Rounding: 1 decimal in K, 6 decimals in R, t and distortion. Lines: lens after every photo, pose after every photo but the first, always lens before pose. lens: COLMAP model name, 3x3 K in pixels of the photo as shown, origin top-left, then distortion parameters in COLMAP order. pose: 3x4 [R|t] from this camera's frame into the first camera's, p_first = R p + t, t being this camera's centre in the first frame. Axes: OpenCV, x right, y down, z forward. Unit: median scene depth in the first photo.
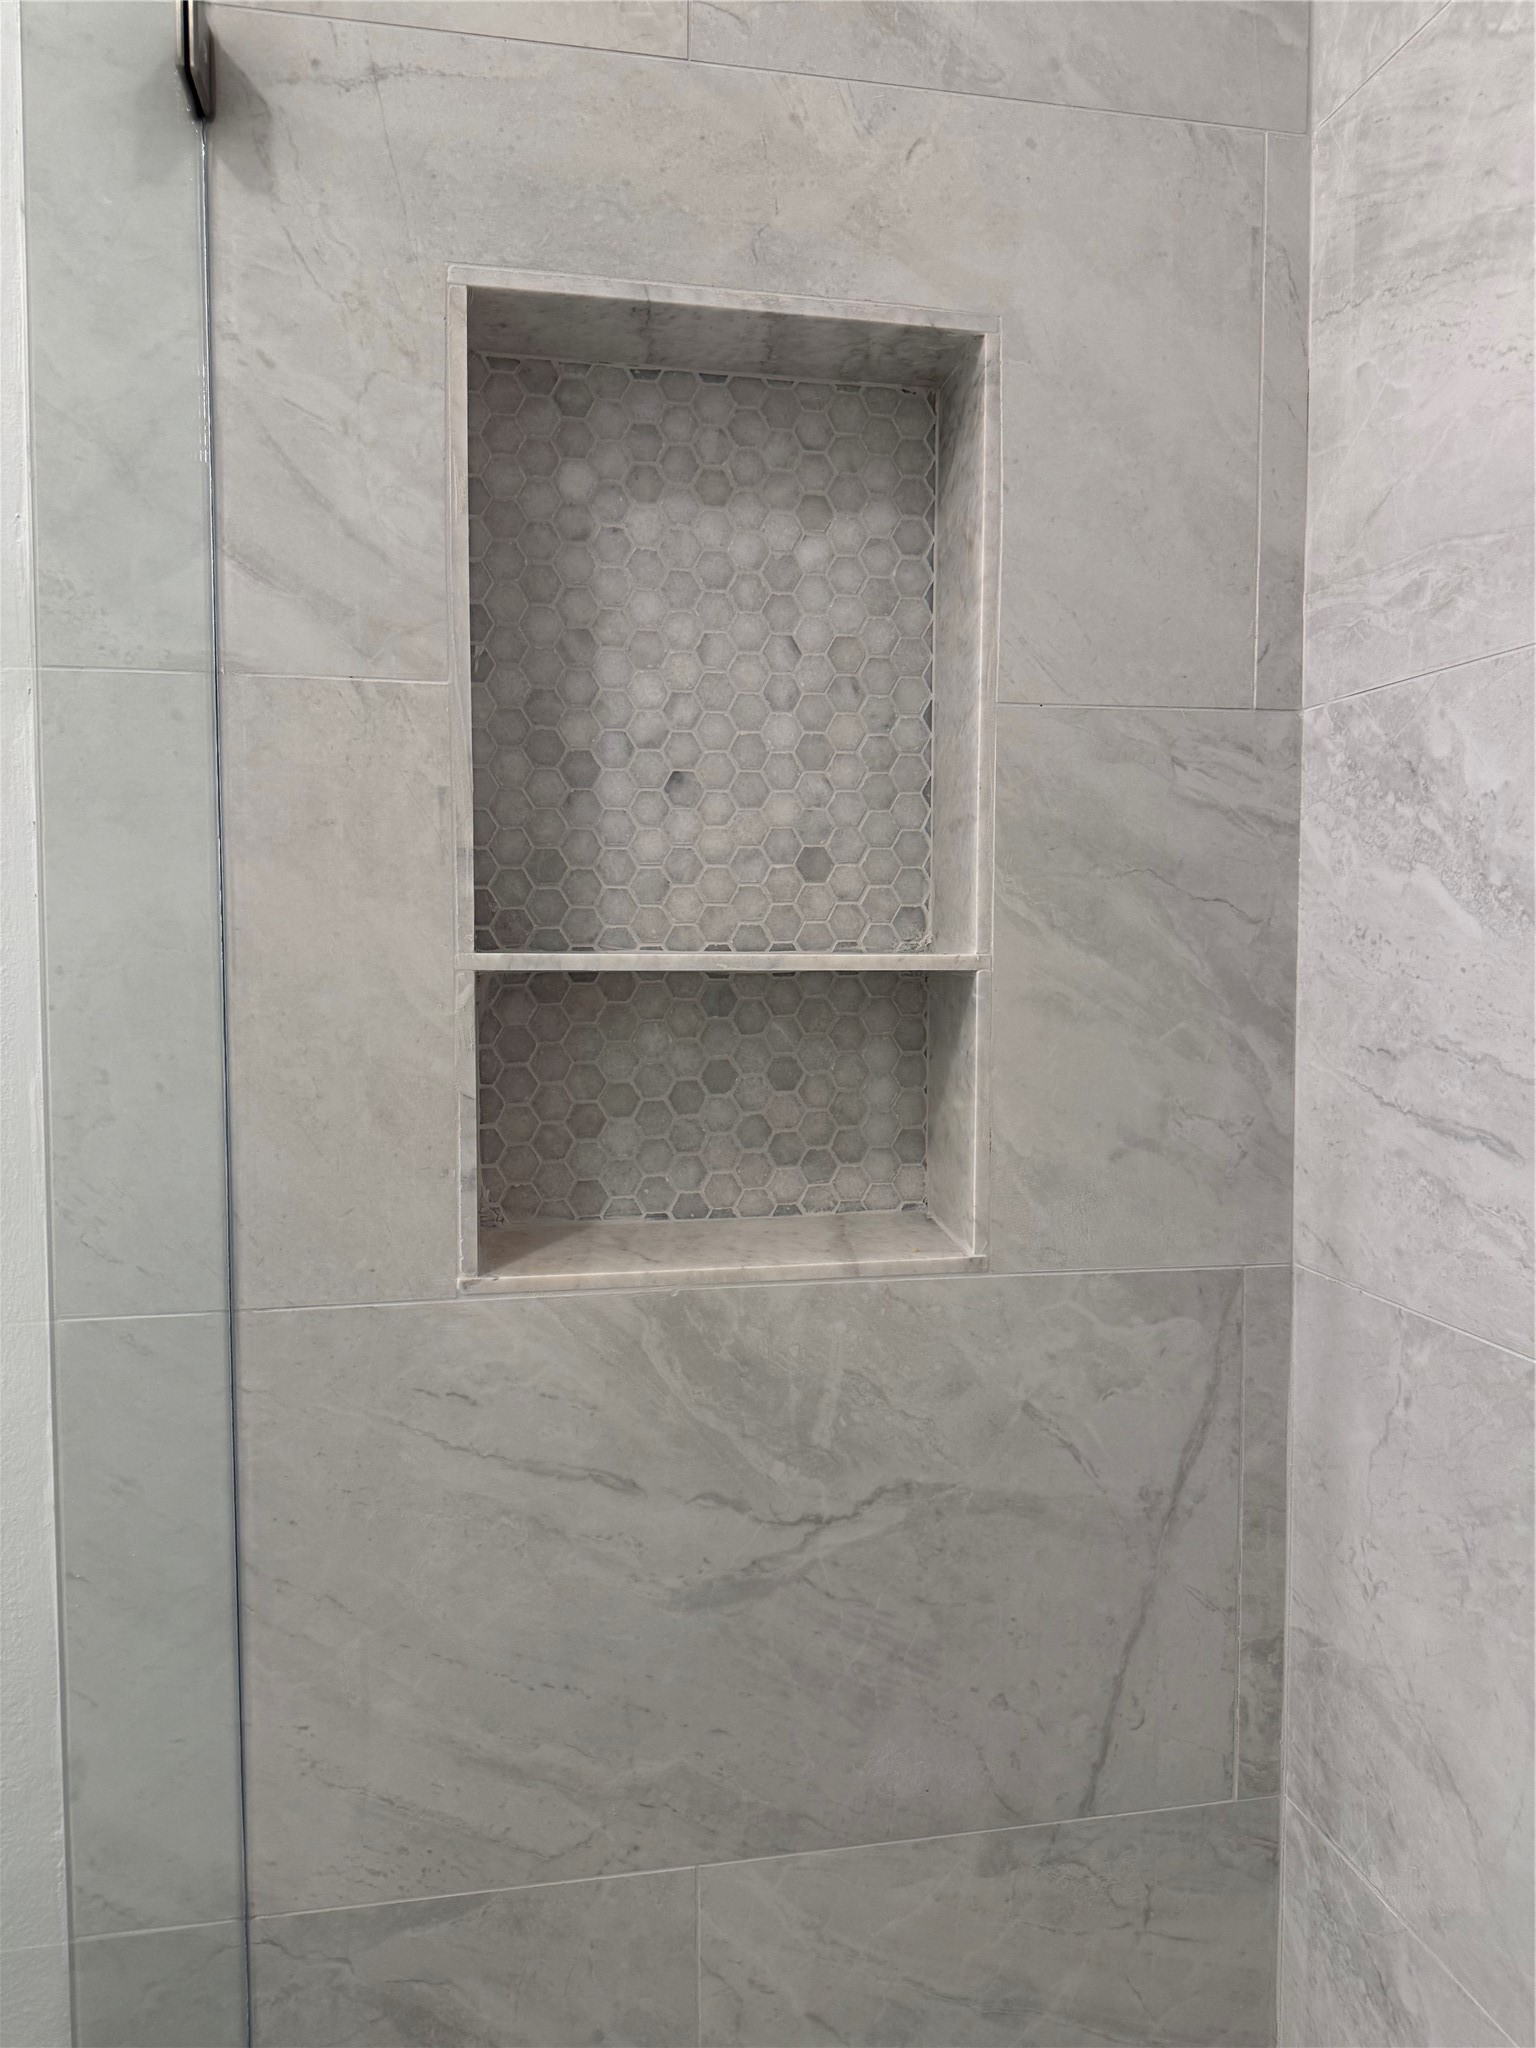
lens RADIAL K [[1465.7, 0, 771.9], [0, 1465.7, 1023.7], [0, 0, 1]] dist [0.020948, -0.003261]
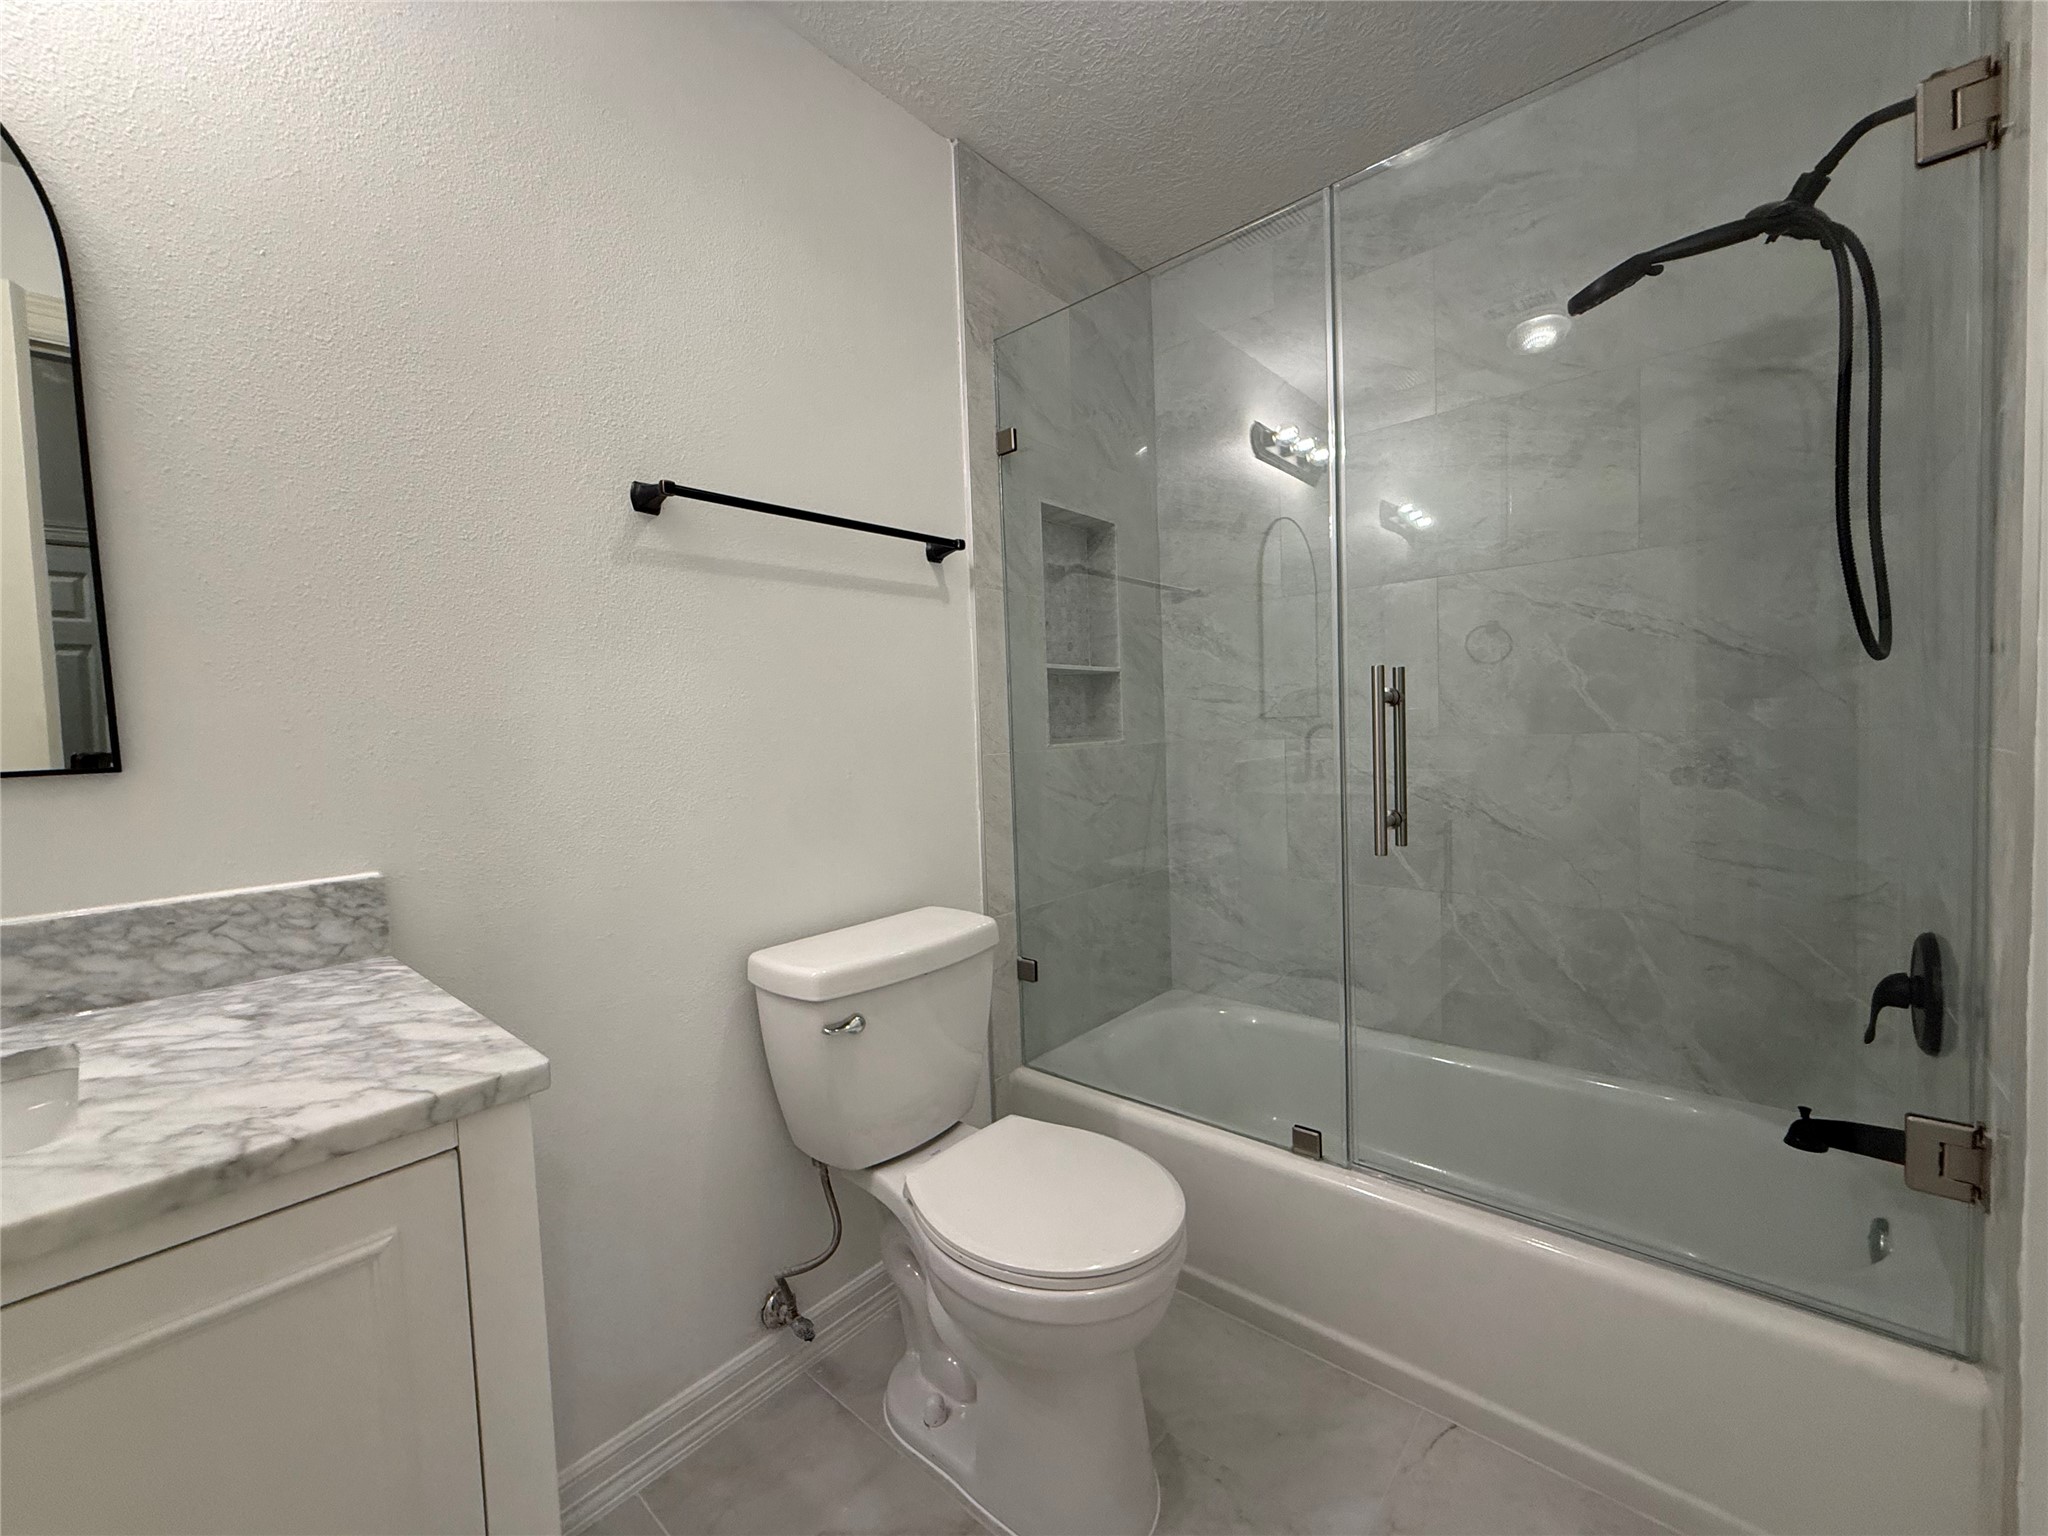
lens RADIAL K [[818.2, 0, 1015.3], [0, 818.2, 767.3], [0, 0, 1]] dist [-0.003104, 0.001109]
pose [[0.788574, -0.061266, 0.611881, -1.562313], [0.072793, 0.997329, 0.006047, 0.203115], [-0.610617, 0.039772, 0.790927, -0.674286]]
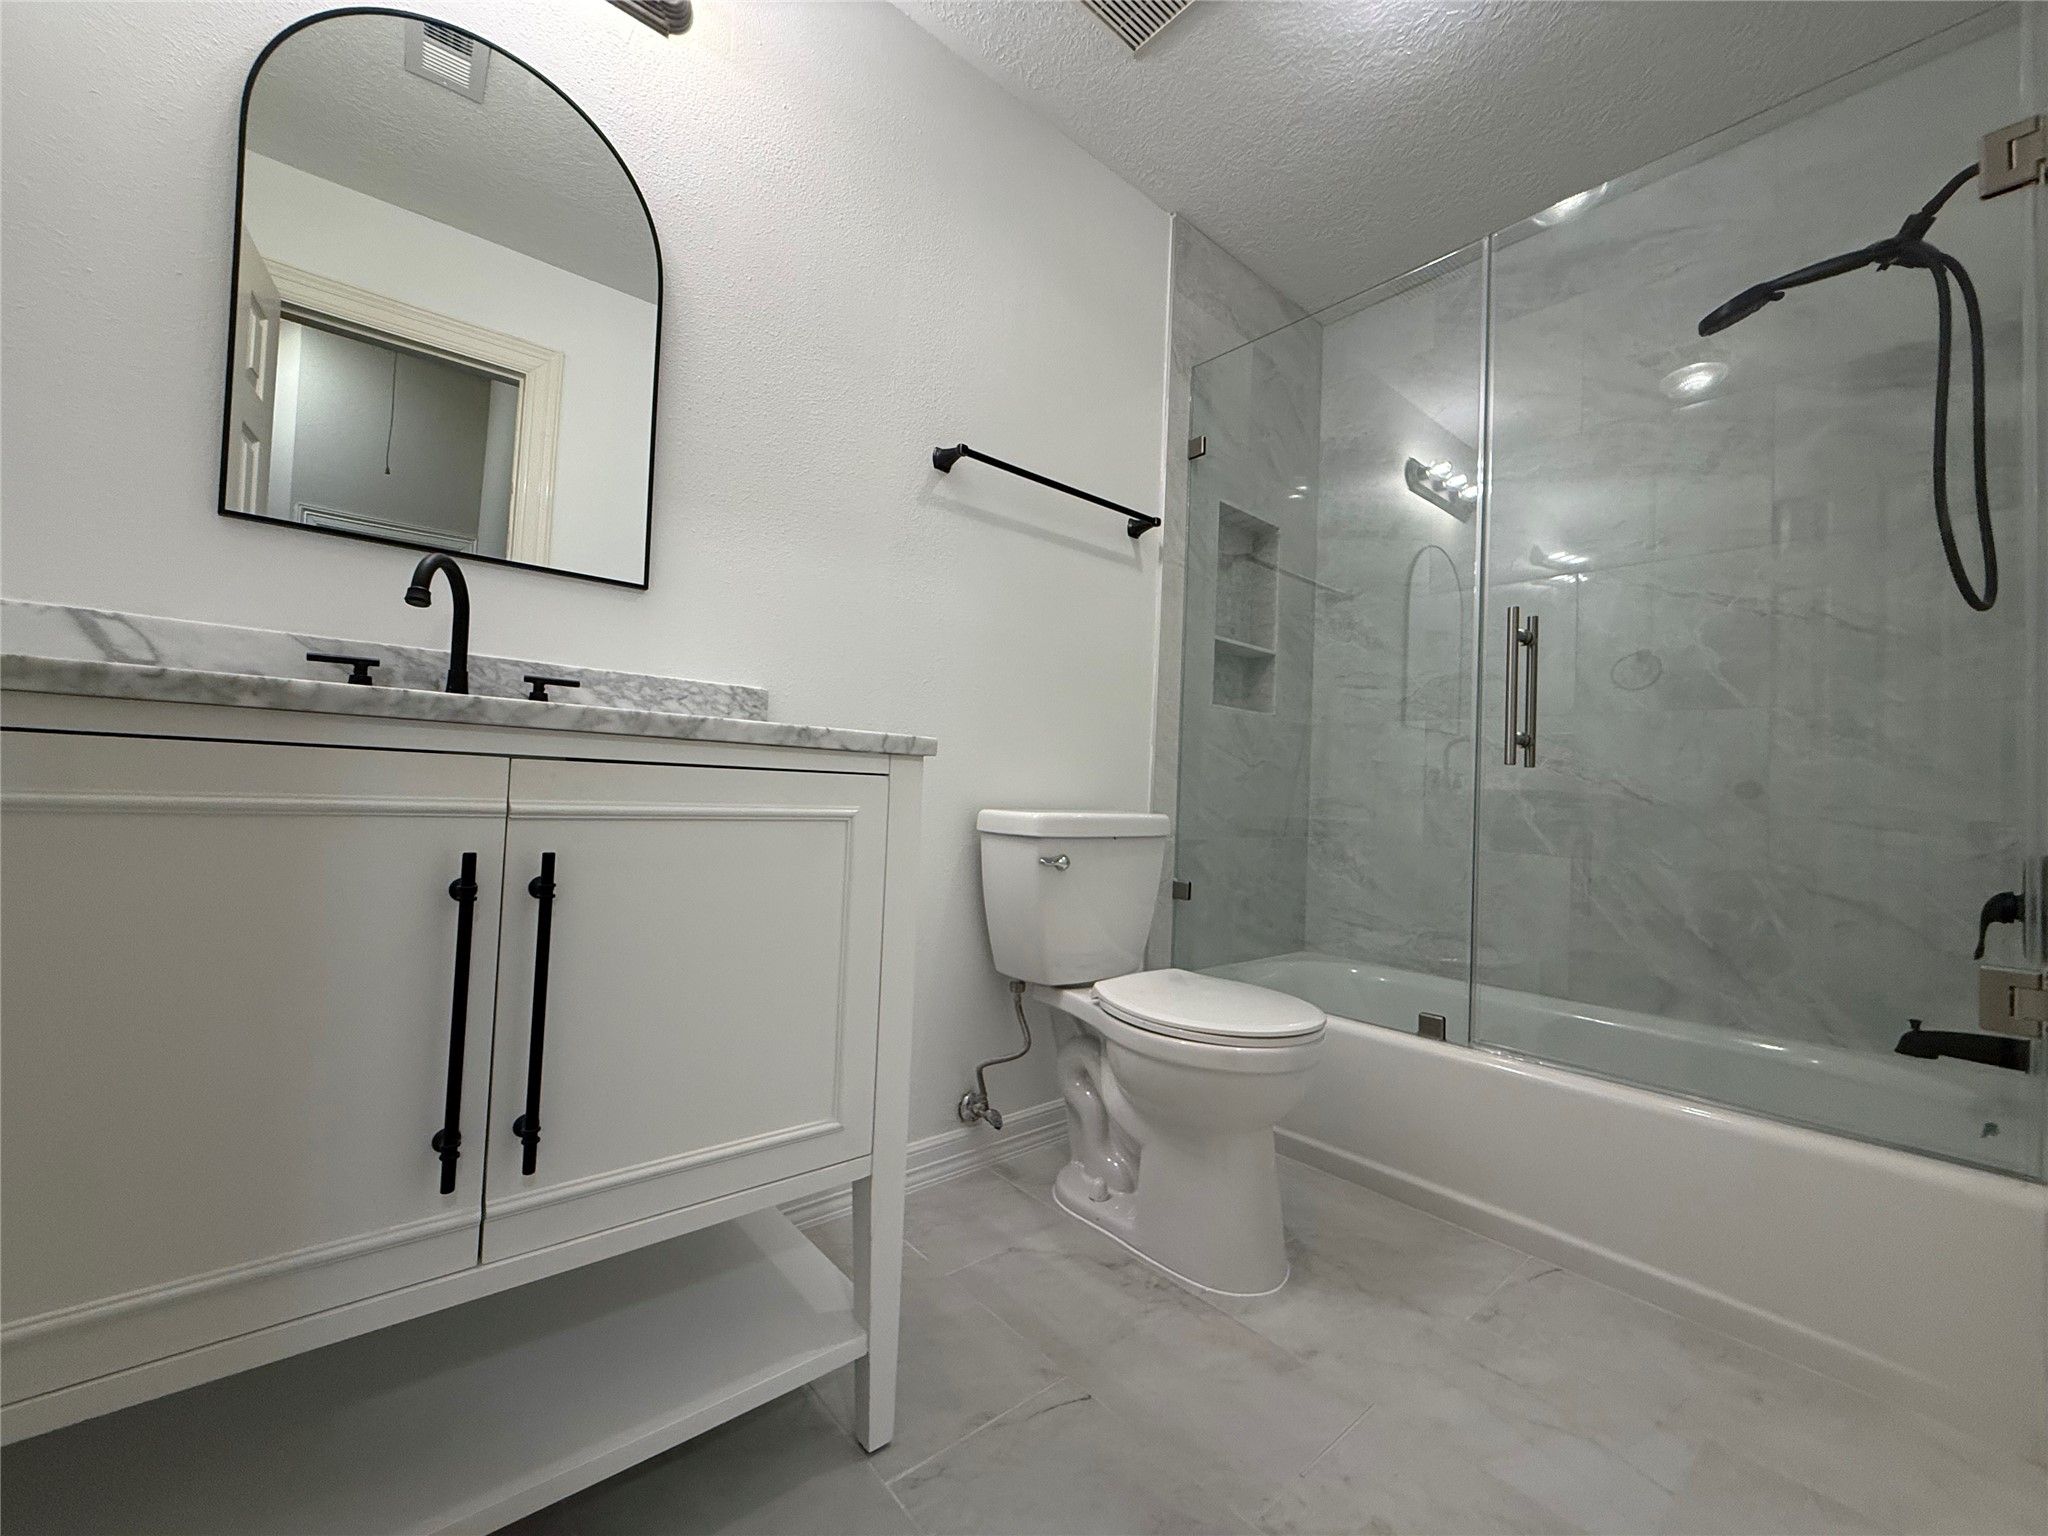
lens RADIAL K [[818.2, 0, 1013.1], [0, 818.2, 768.6], [0, 0, 1]] dist [-0.003104, 0.001109]
pose [[0.867884, 0.049056, 0.494339, -1.928887], [-0.012533, 0.996958, -0.076929, 0.556930], [-0.496609, 0.060569, 0.865858, -0.884769]]
